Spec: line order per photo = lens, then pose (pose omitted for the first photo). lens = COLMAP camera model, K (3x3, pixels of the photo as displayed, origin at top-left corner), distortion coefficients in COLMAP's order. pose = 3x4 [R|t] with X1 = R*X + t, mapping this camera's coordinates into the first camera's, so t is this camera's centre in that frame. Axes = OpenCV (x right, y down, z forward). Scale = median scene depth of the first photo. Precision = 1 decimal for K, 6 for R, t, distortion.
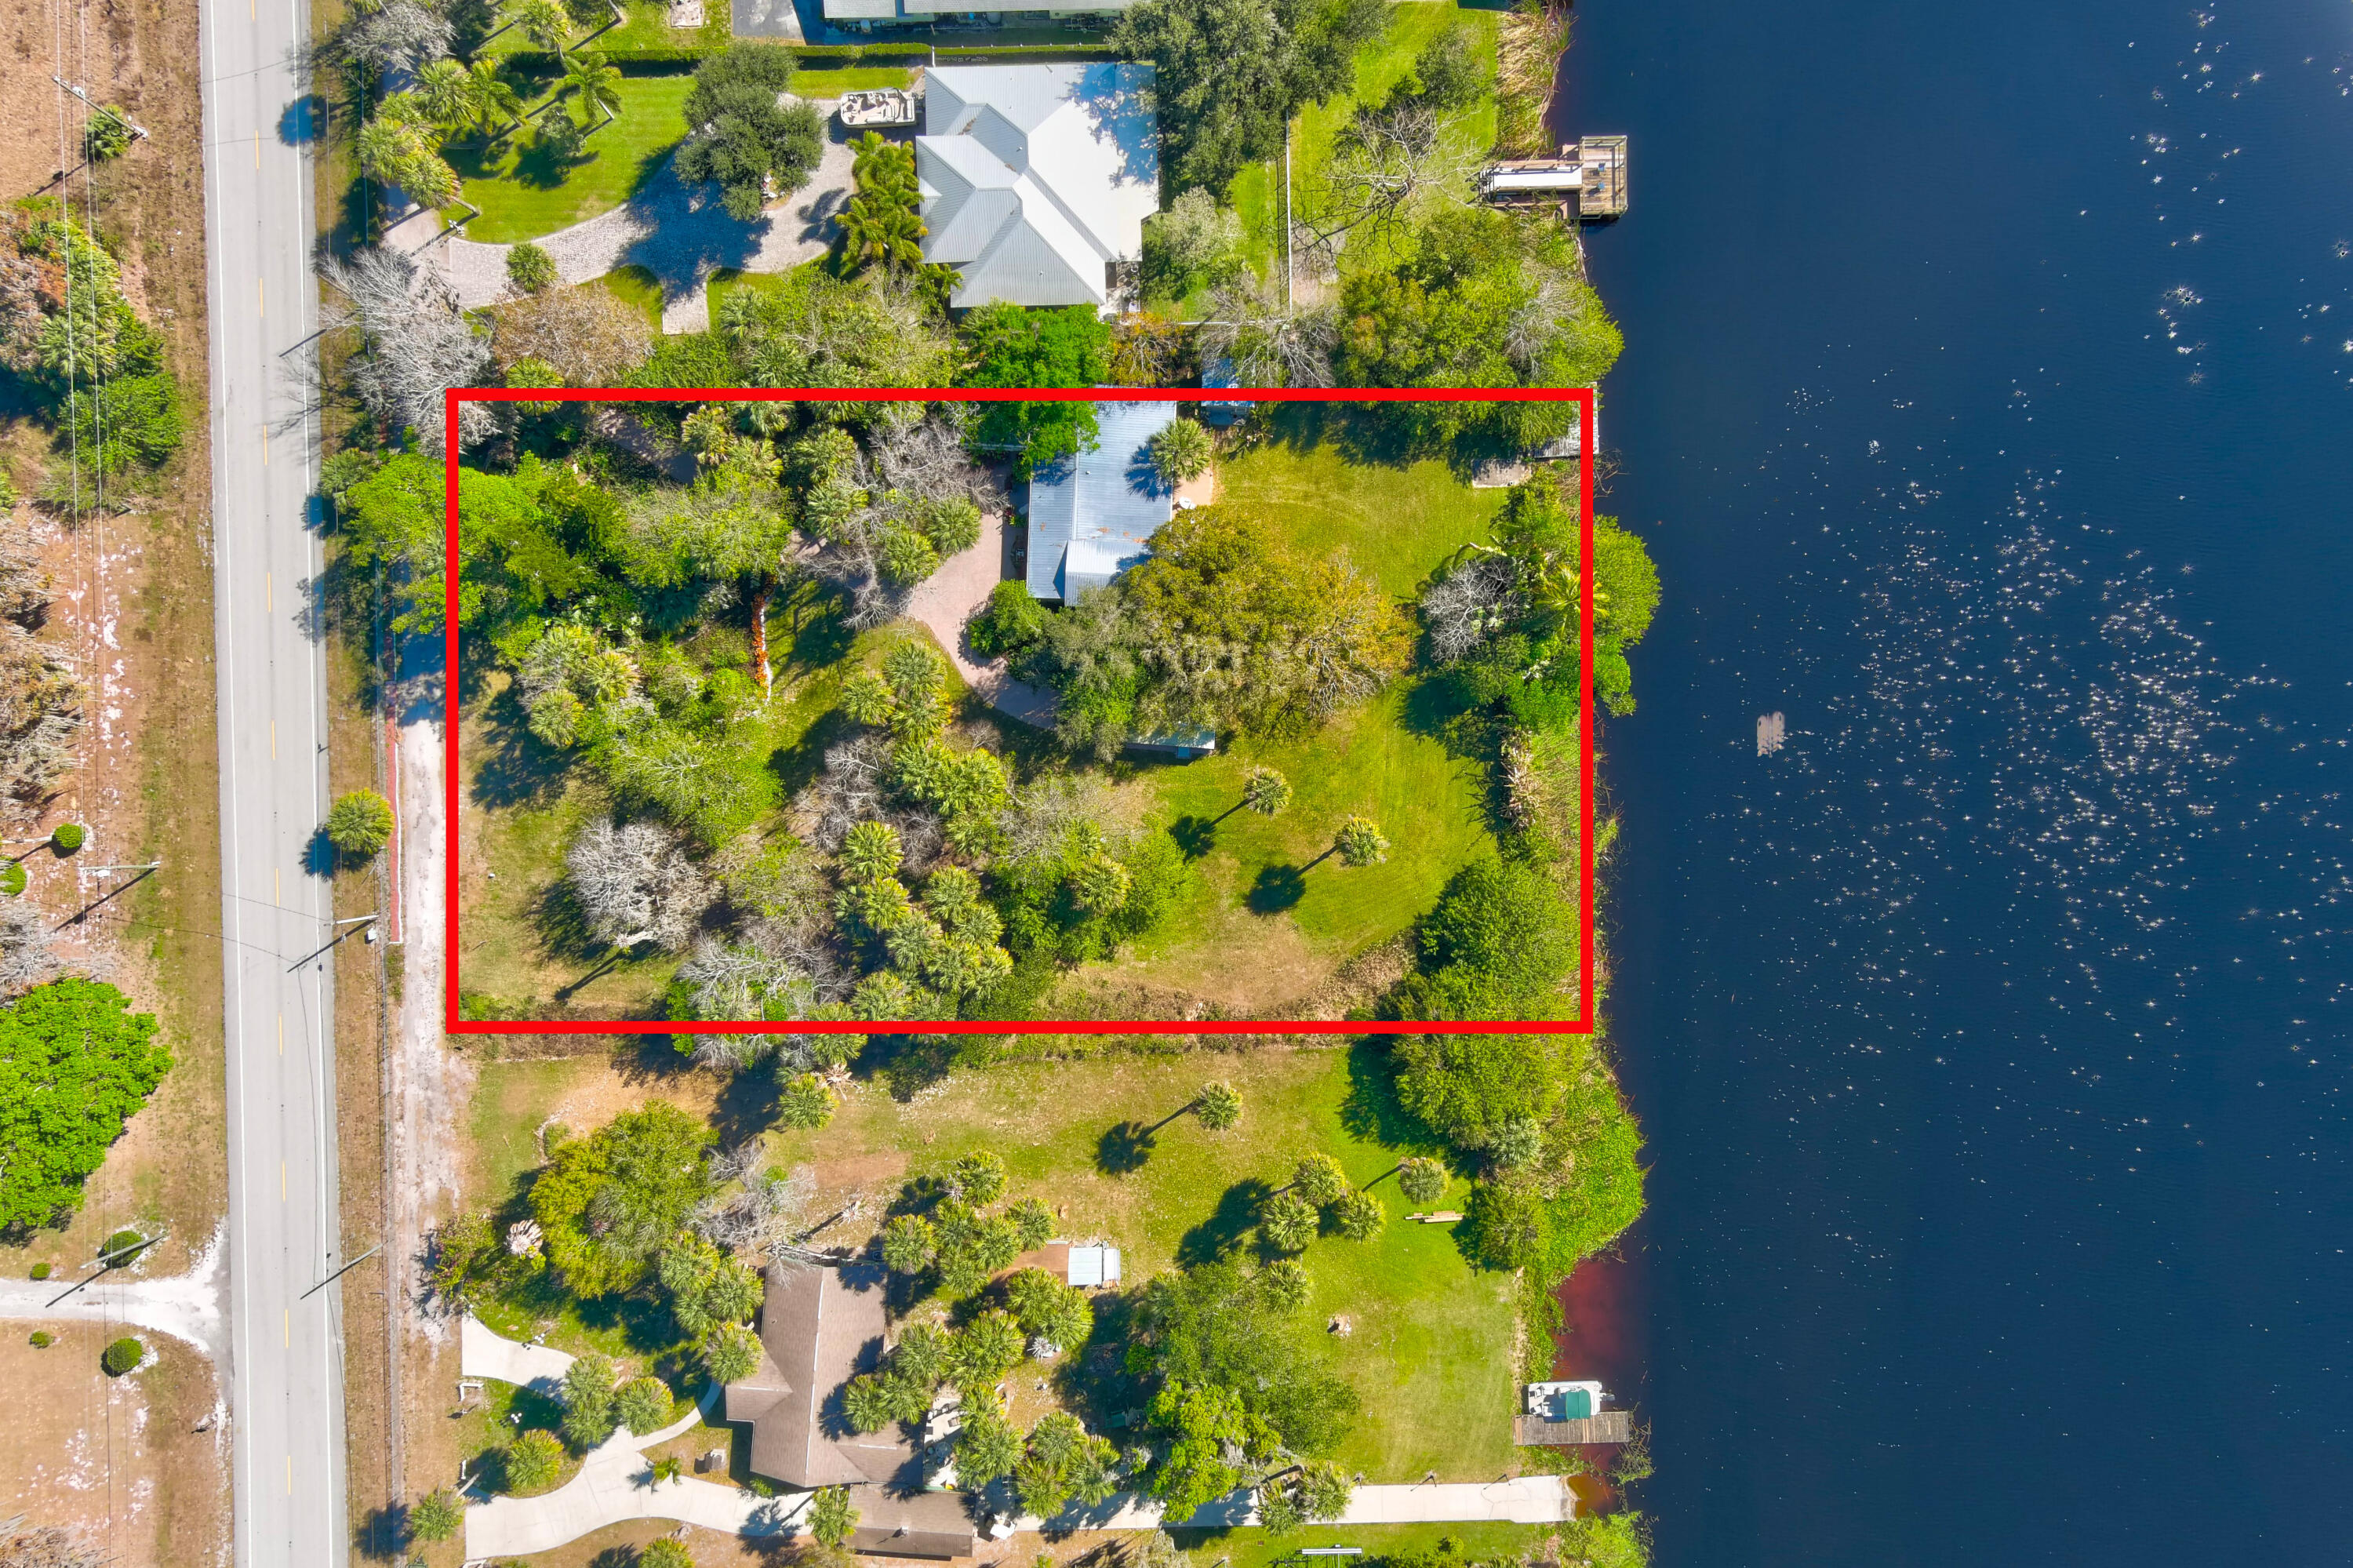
lens RADIAL K [[1912.7, 0, 1176.5], [0, 1912.7, 784.0], [0, 0, 1]] dist [0.014767, -0.005597]
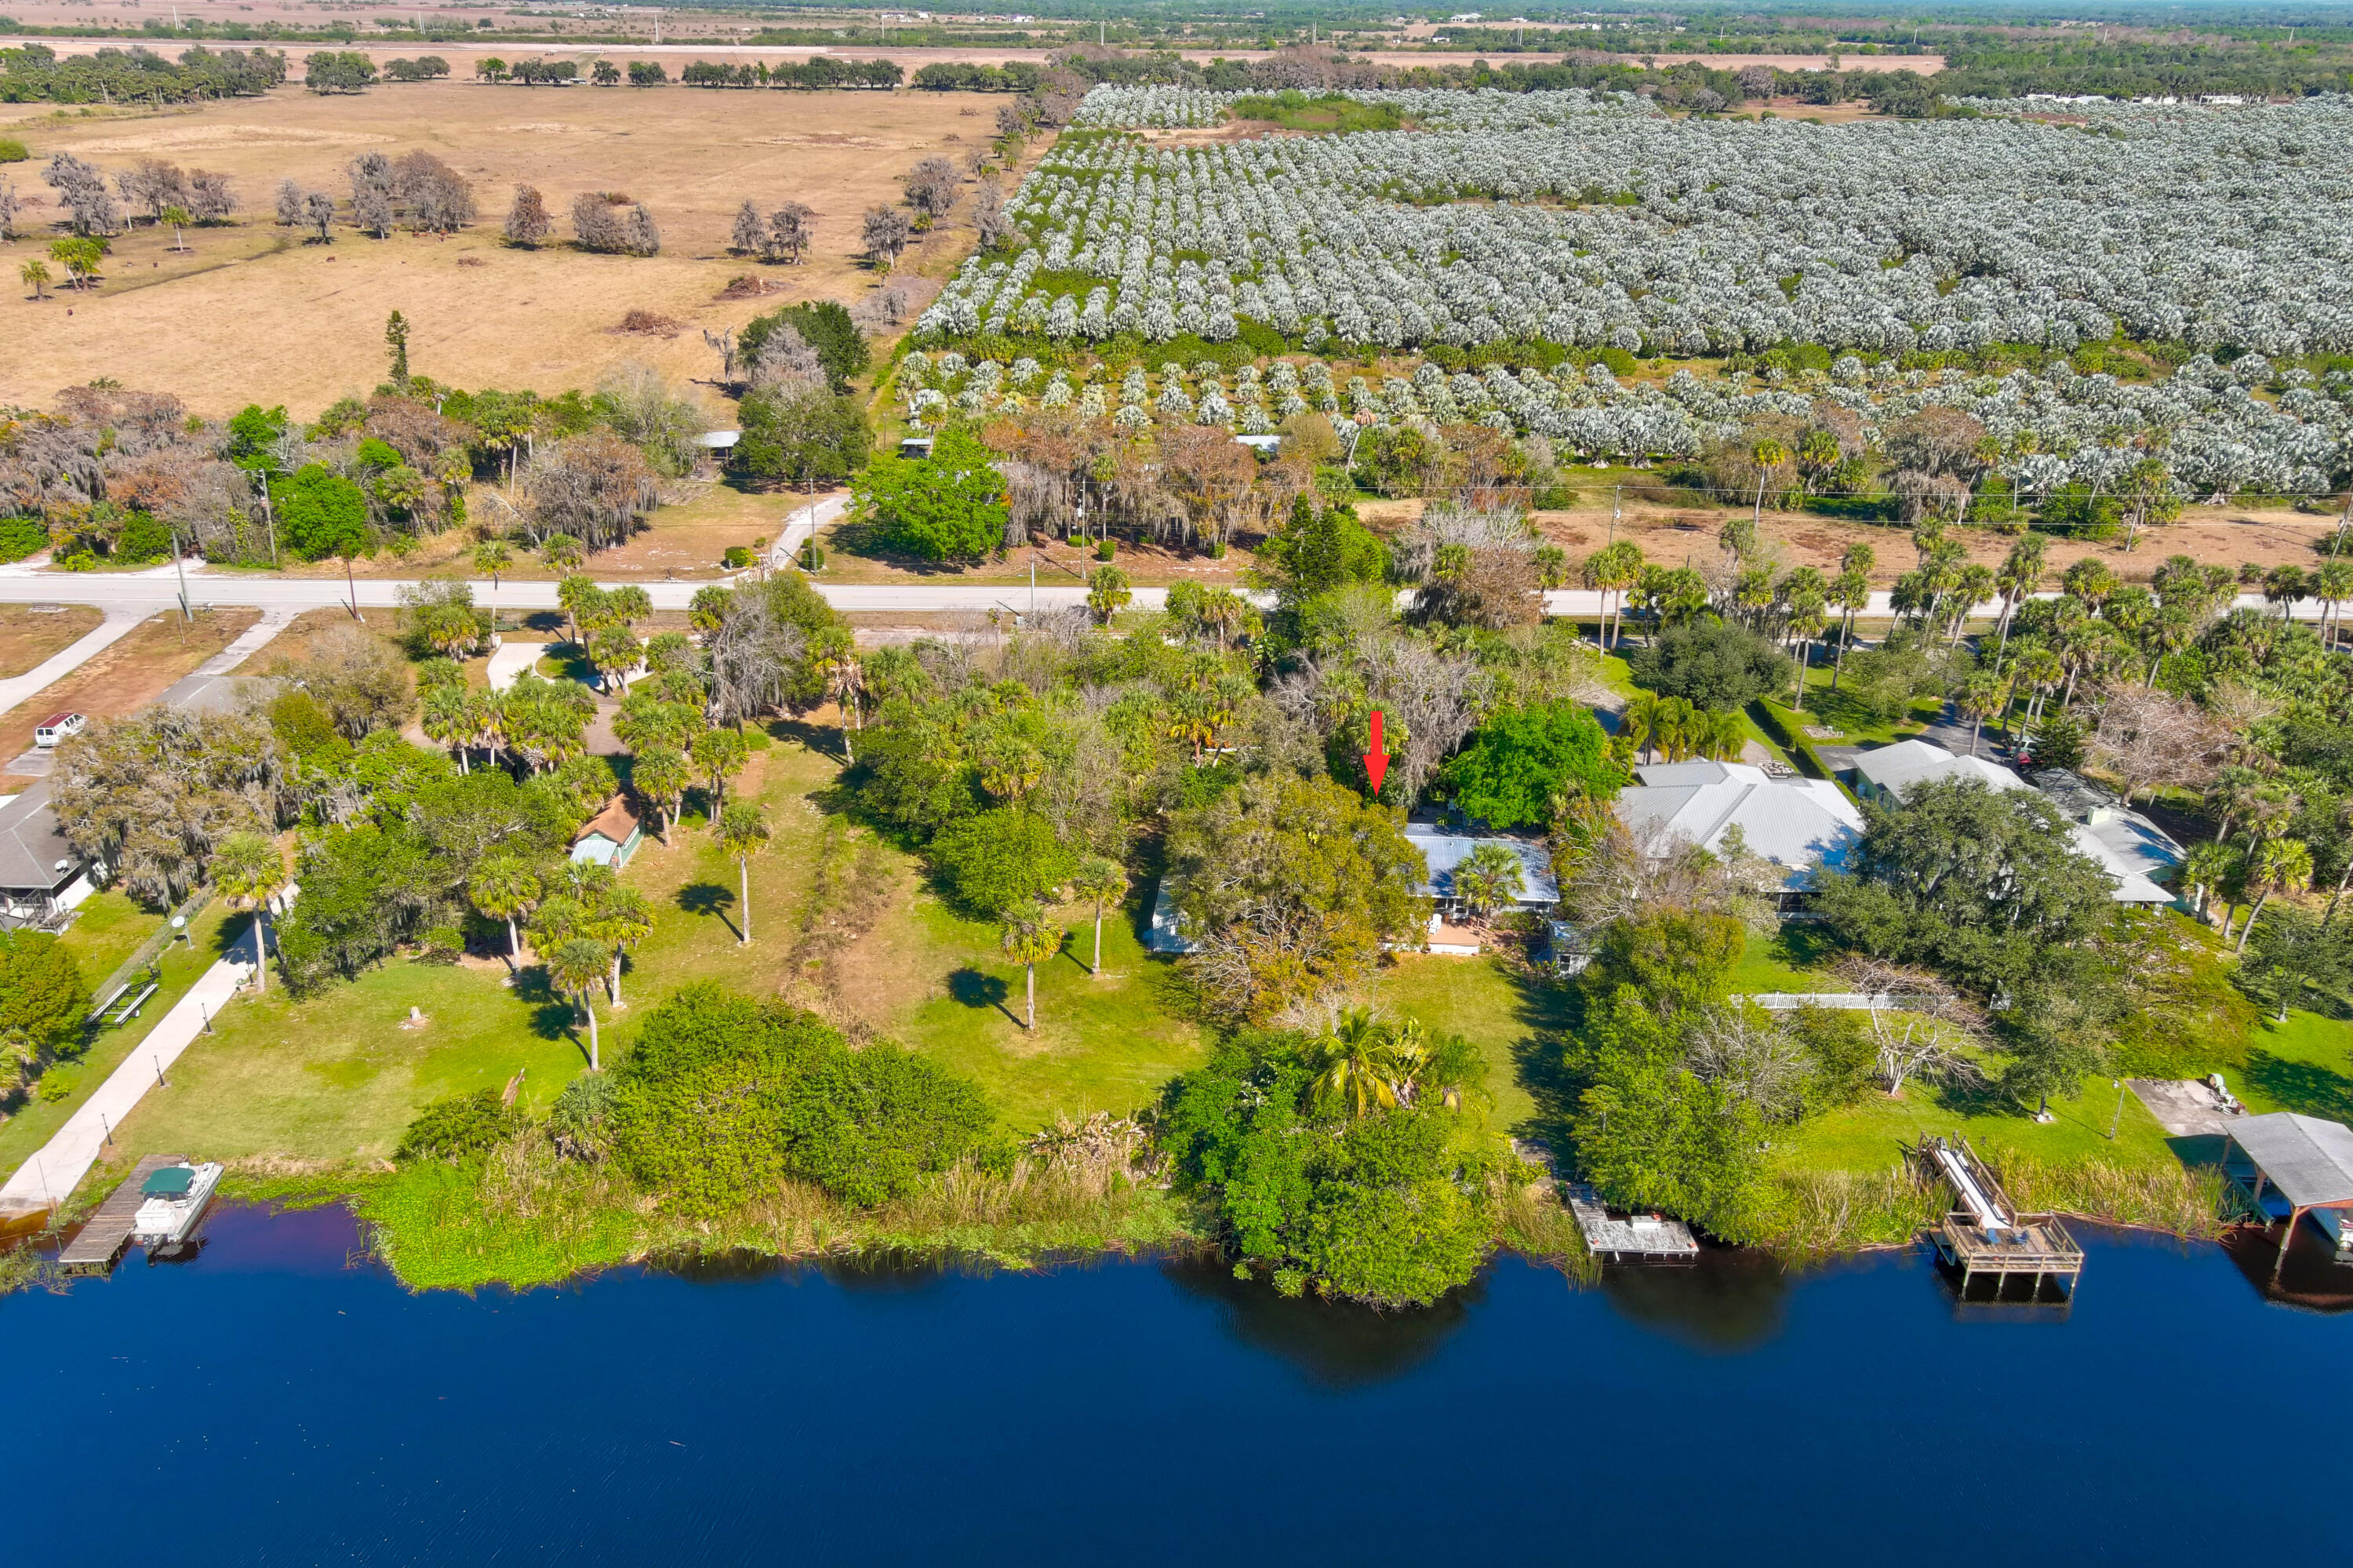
lens RADIAL K [[1912.7, 0, 1176.5], [0, 1912.7, 784.0], [0, 0, 1]] dist [0.014767, -0.005597]
pose [[-0.006929, 0.358577, -0.933474, 0.780135], [-0.999850, -0.017317, 0.000770, -0.028353], [-0.015889, 0.933340, 0.358643, 0.618943]]
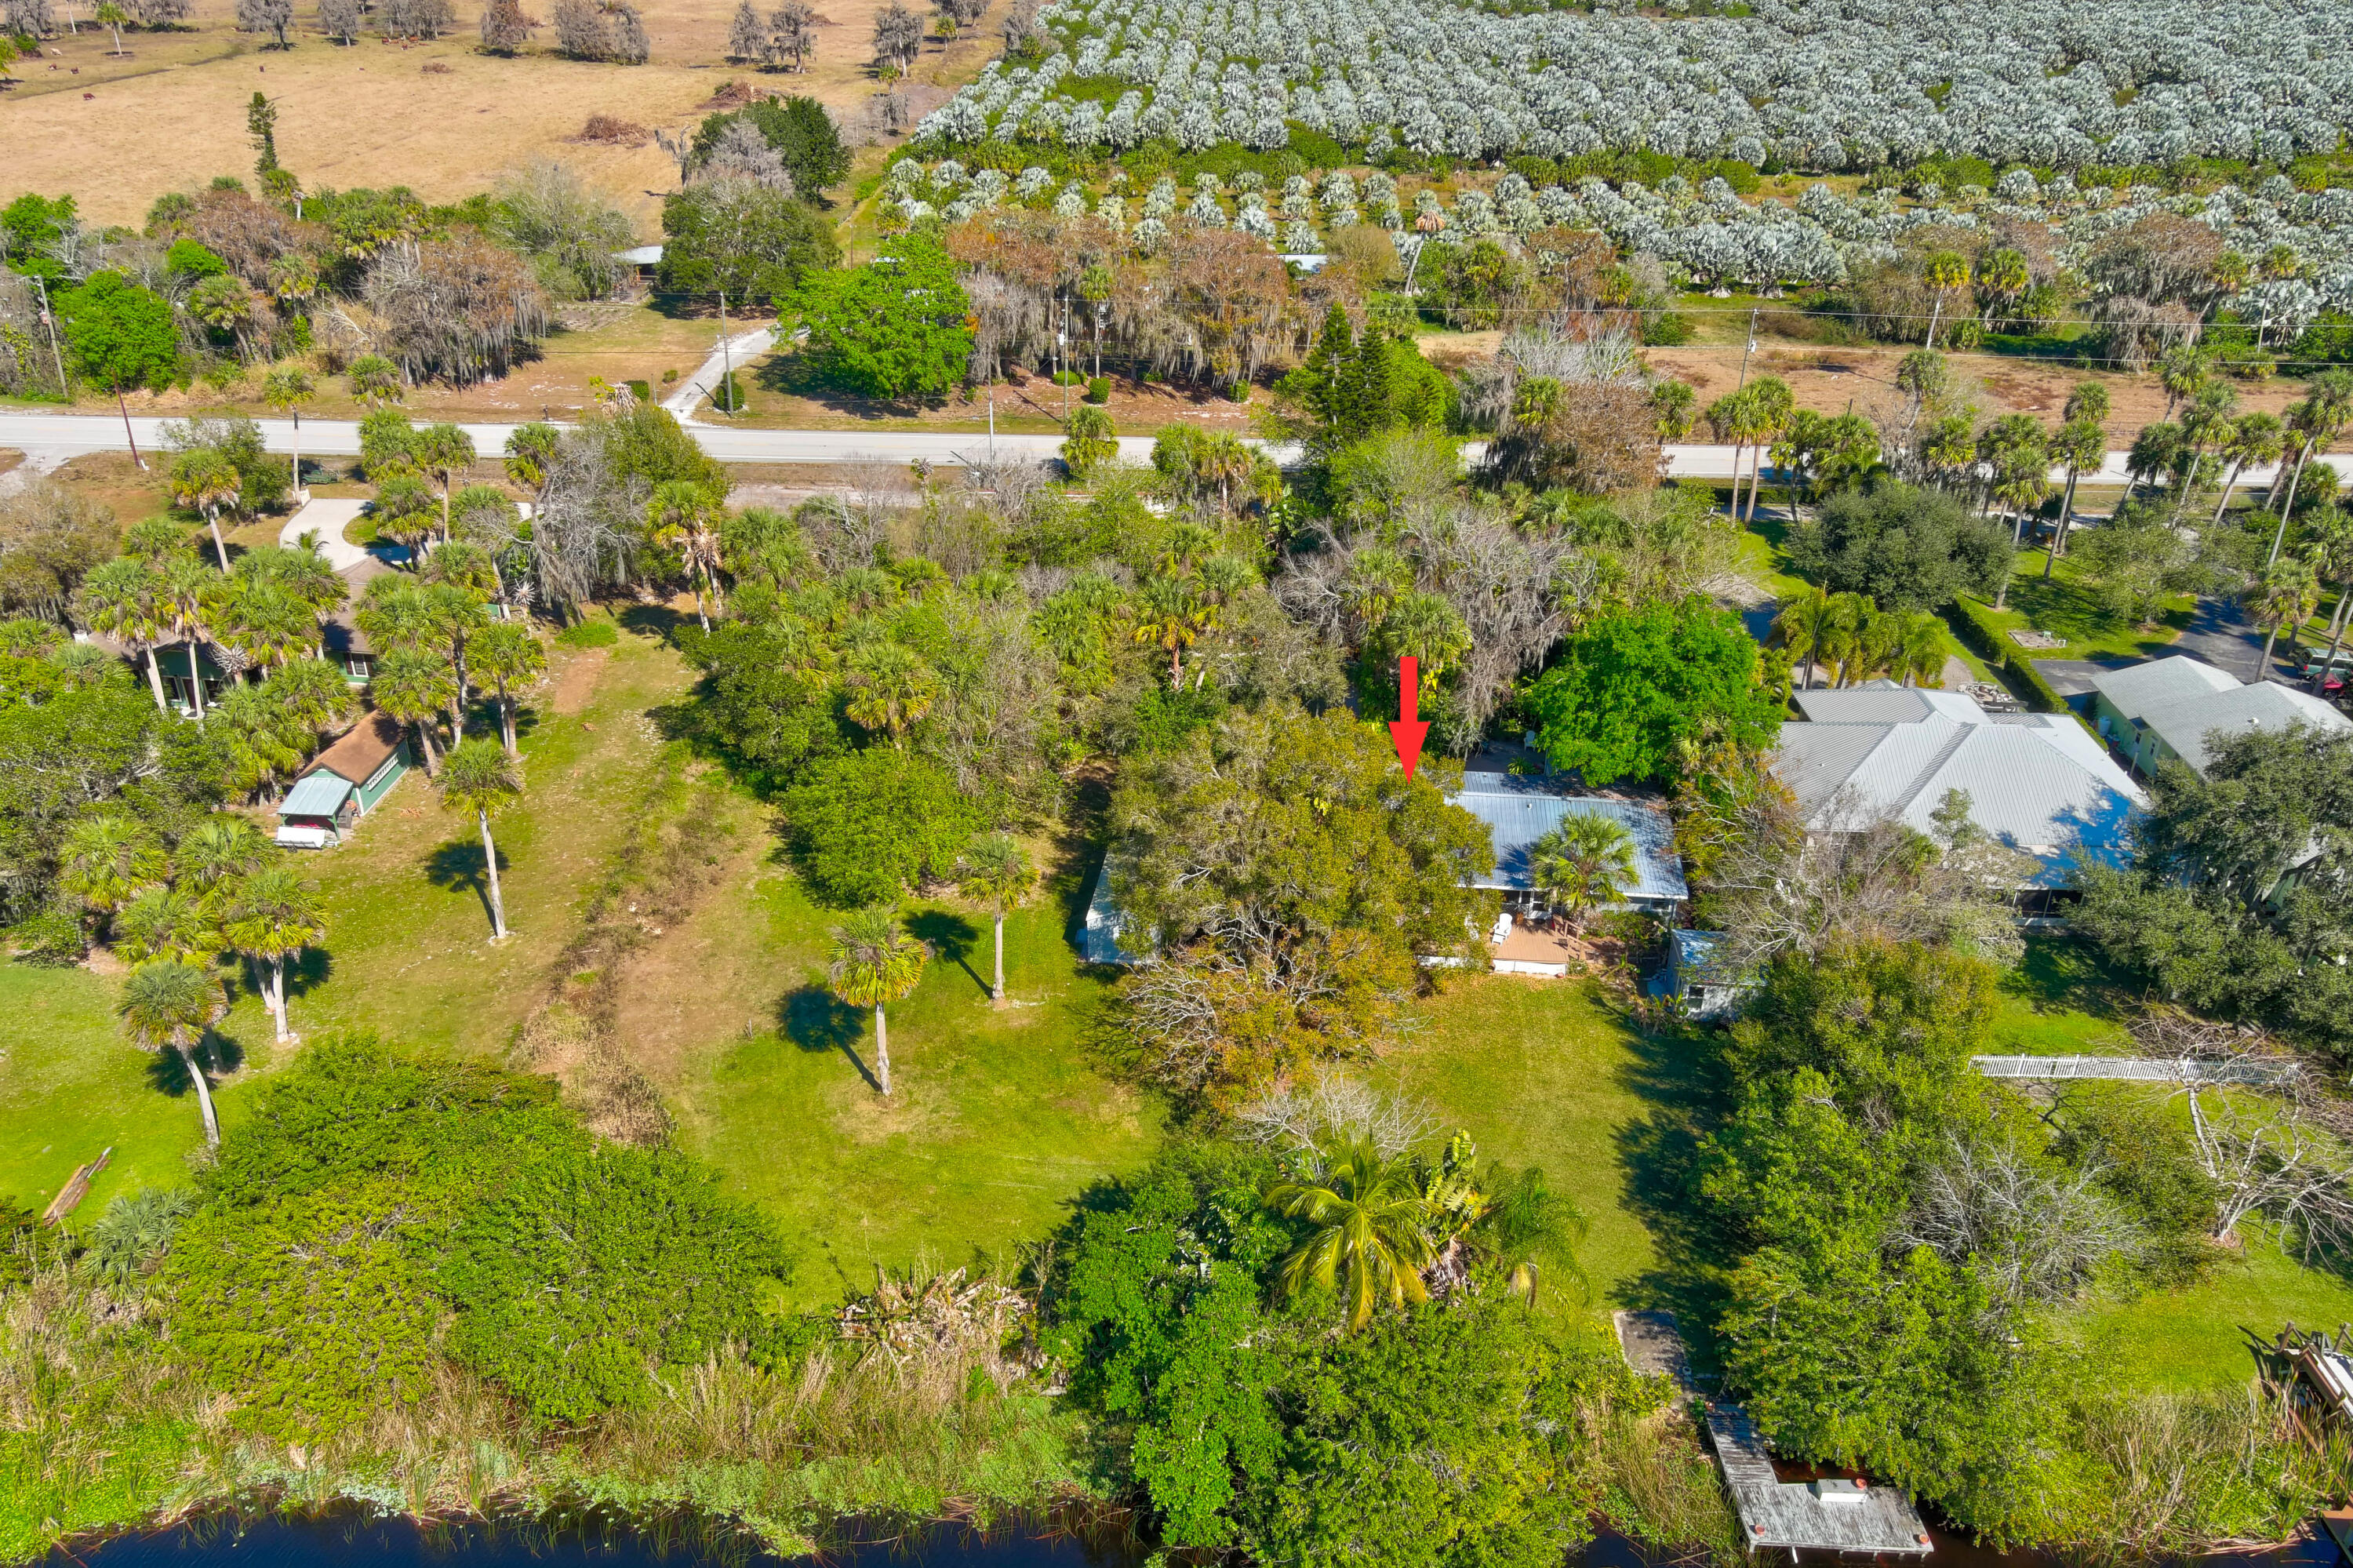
lens RADIAL K [[1891.3, 0, 1176.5], [0, 1891.3, 784.0], [0, 0, 1]] dist [0.007930, 0.004199]
pose [[-0.047152, 0.424544, -0.904179, 0.511314], [-0.998778, -0.033458, 0.036376, -0.064535], [-0.014809, 0.904789, 0.425603, 0.698303]]
